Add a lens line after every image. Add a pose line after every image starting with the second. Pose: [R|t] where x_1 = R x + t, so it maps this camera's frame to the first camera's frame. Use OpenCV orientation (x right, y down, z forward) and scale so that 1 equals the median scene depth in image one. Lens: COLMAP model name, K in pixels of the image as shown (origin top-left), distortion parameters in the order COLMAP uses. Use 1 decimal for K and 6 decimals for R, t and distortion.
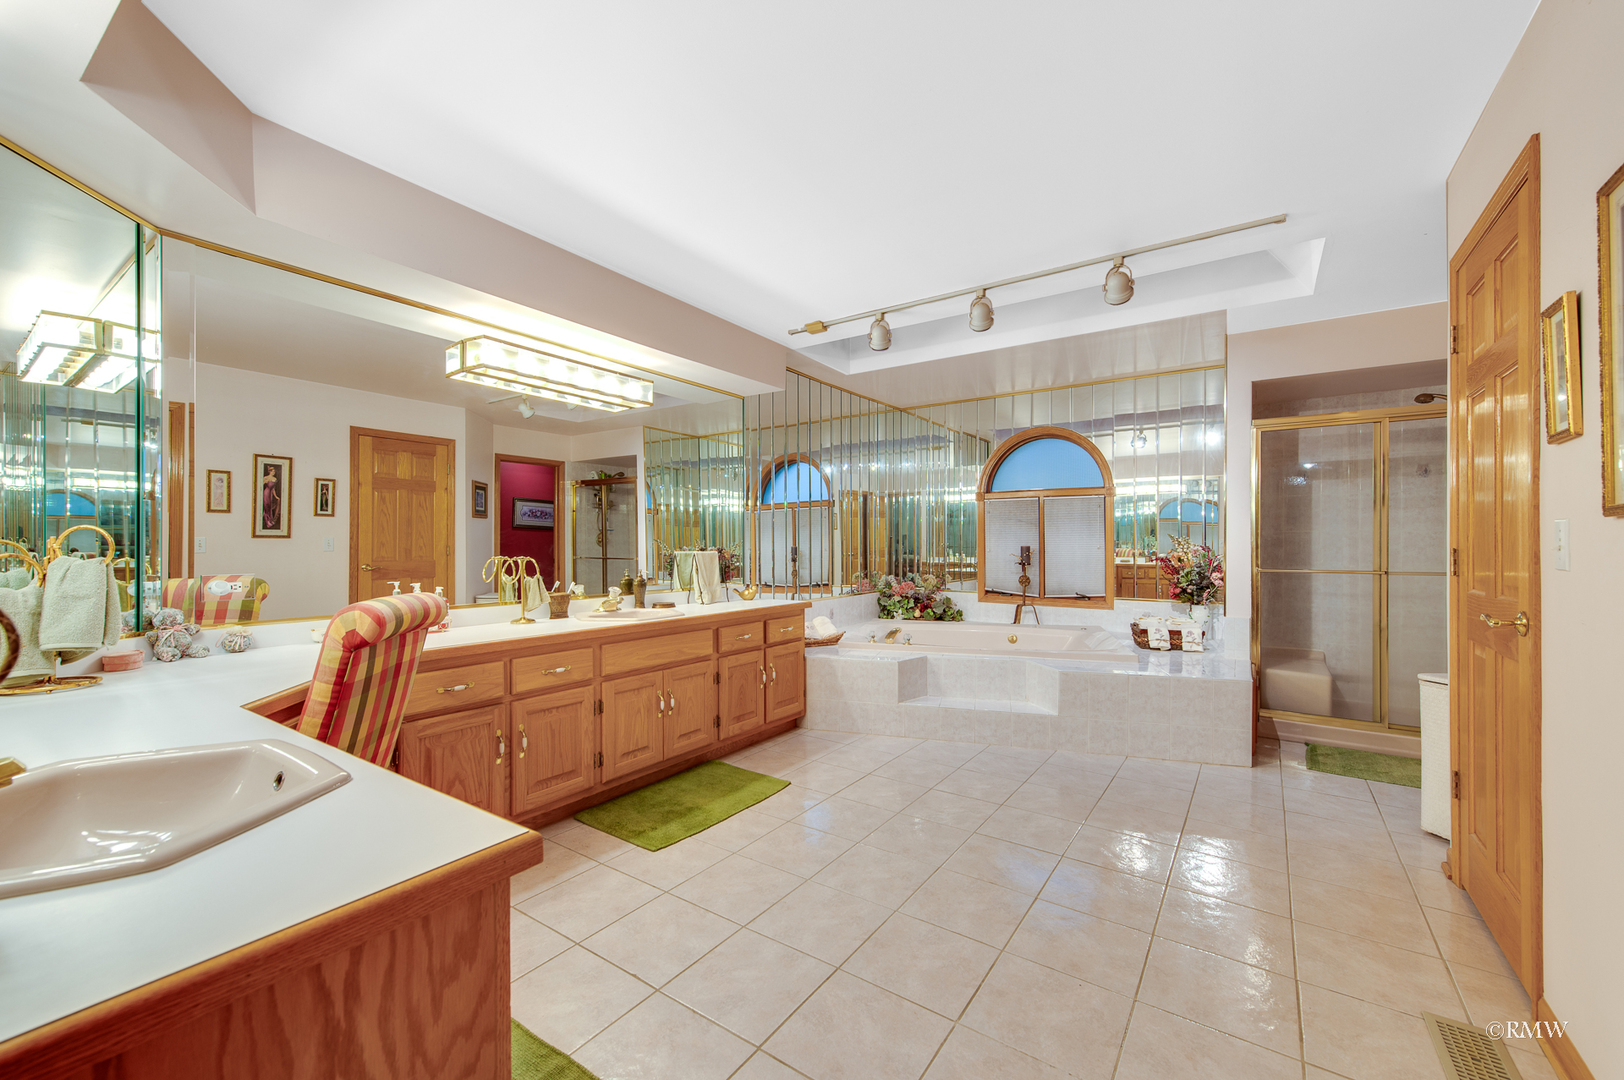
lens RADIAL K [[651.9, 0, 813.1], [0, 651.9, 540.0], [0, 0, 1]] dist [0.016476, -0.003454]
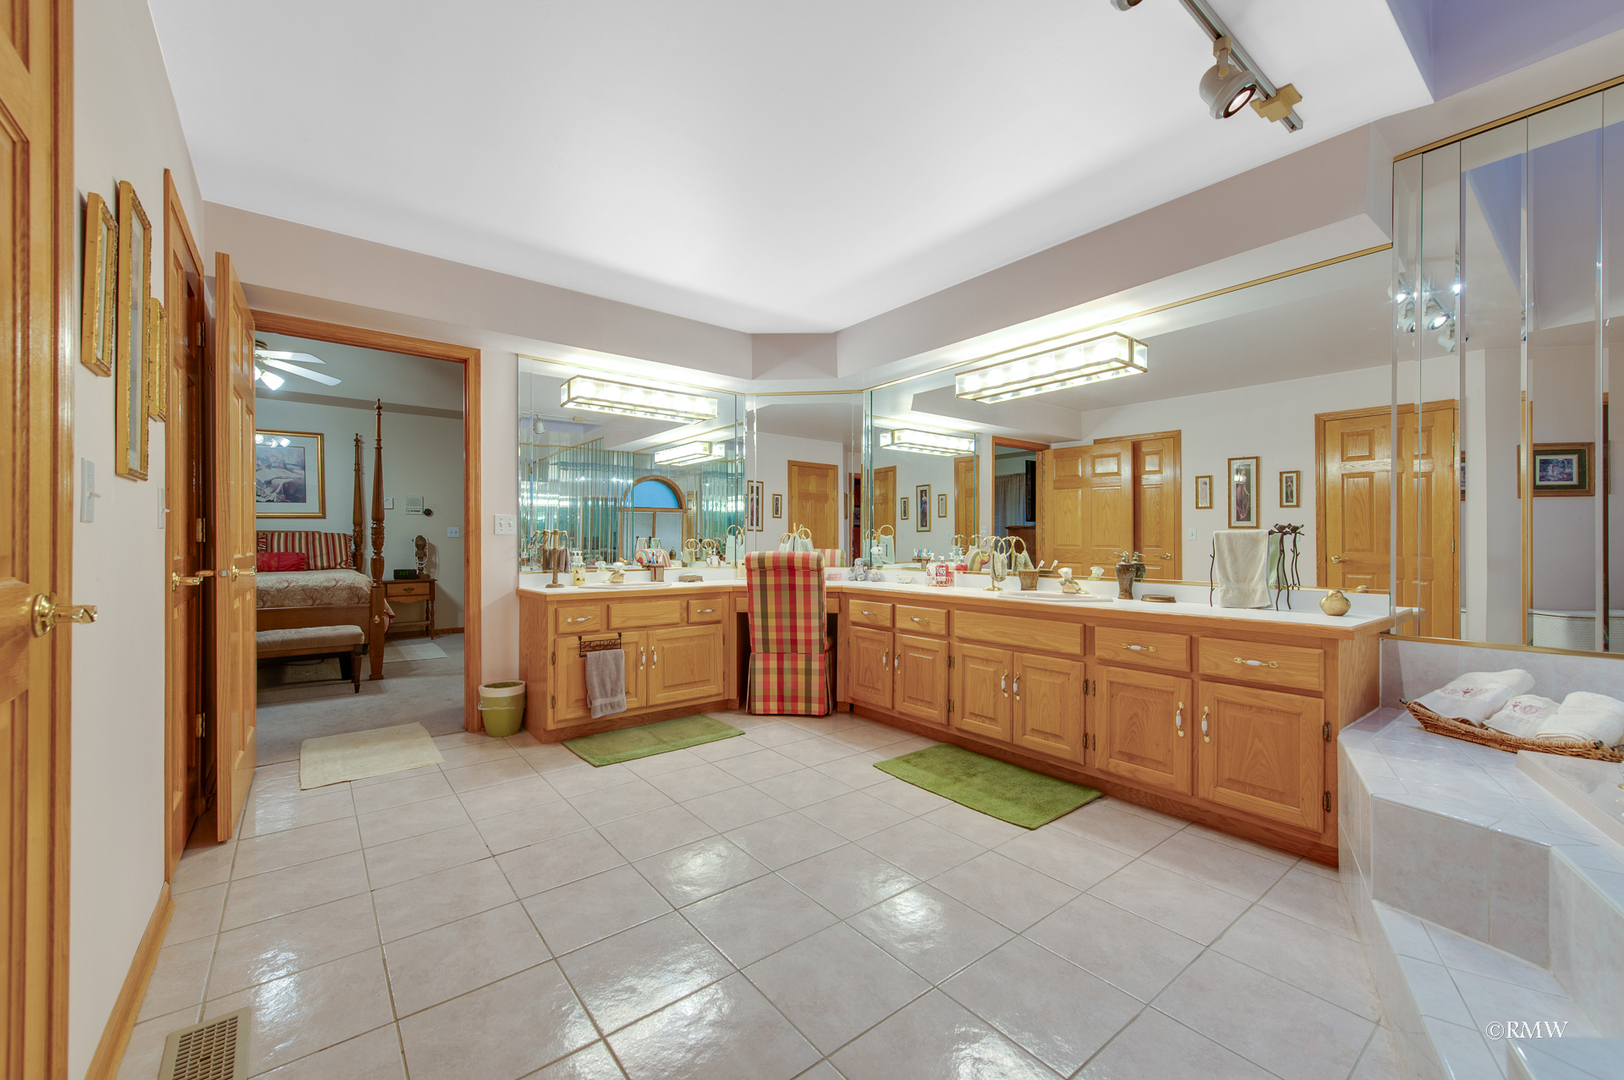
lens RADIAL K [[651.9, 0, 818.8], [0, 651.9, 540.0], [0, 0, 1]] dist [0.016476, -0.003454]
pose [[-0.284471, -0.005850, -0.958667, 0.488233], [-0.003485, 0.999981, -0.005068, 0.024700], [0.958678, 0.001900, -0.284486, 0.619103]]
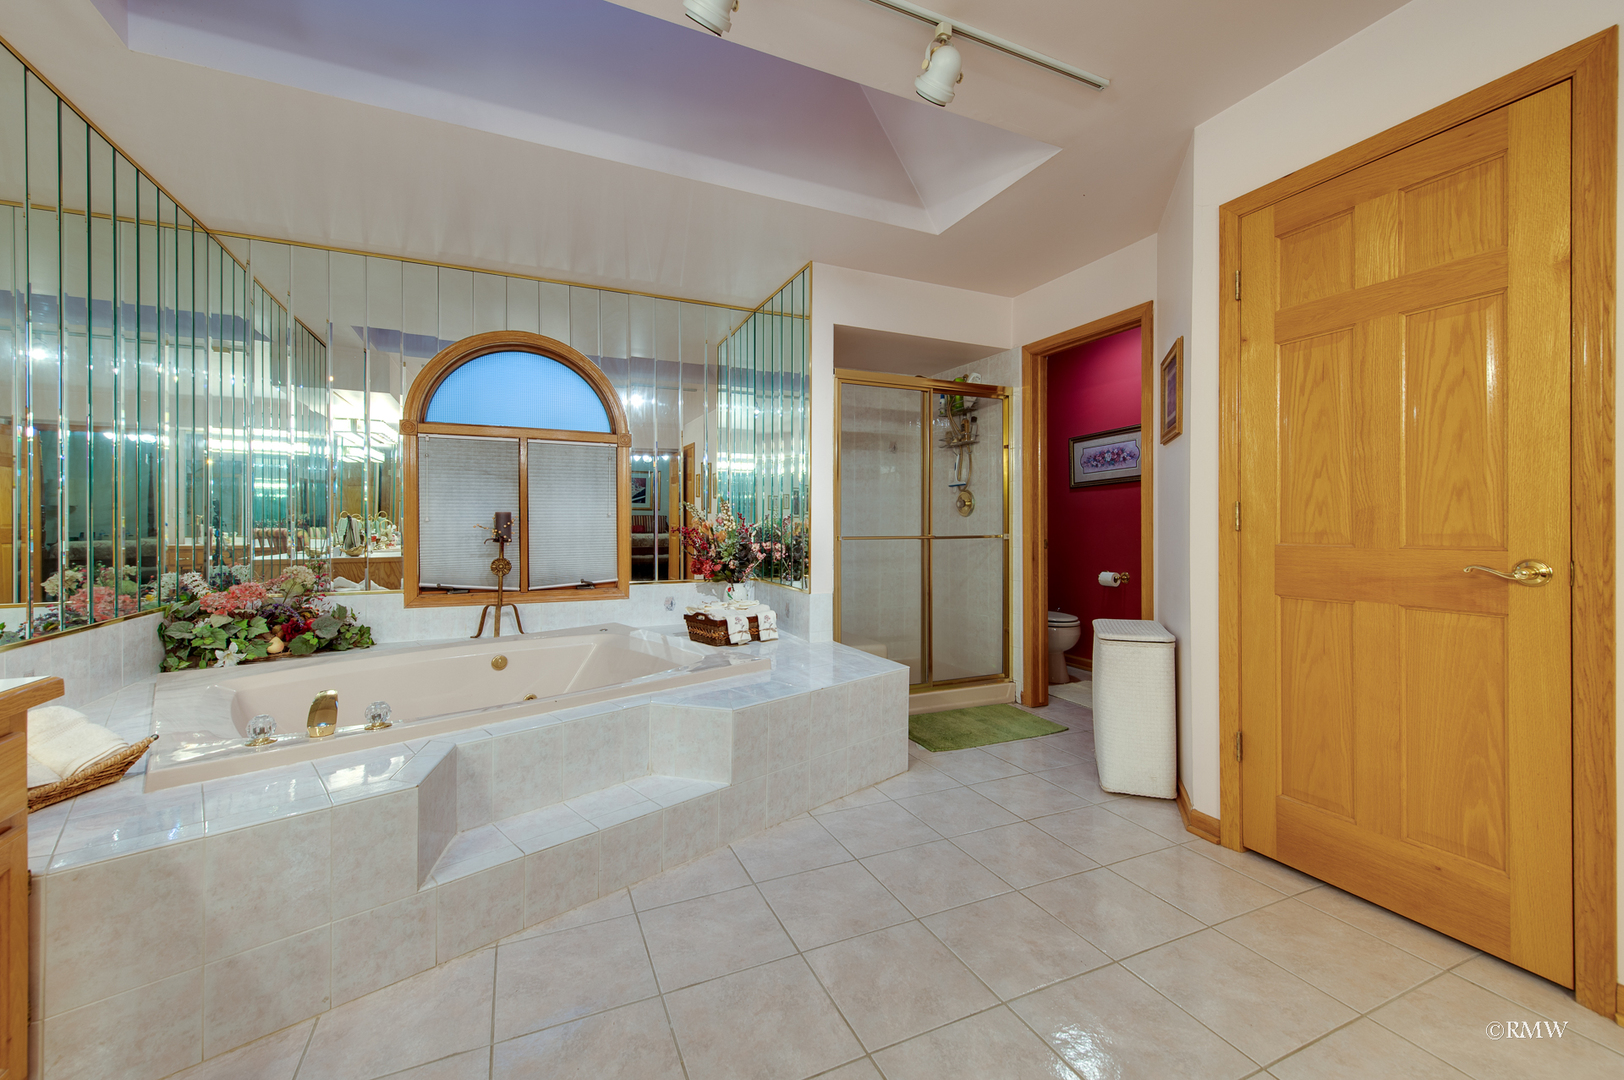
lens RADIAL K [[651.9, 0, 845.9], [0, 651.9, 526.5], [0, 0, 1]] dist [0.016476, -0.003454]
pose [[0.510104, -0.002209, 0.860110, -0.061919], [-0.003061, 0.999986, 0.004384, 0.022589], [-0.860108, -0.004869, 0.510089, 0.454030]]
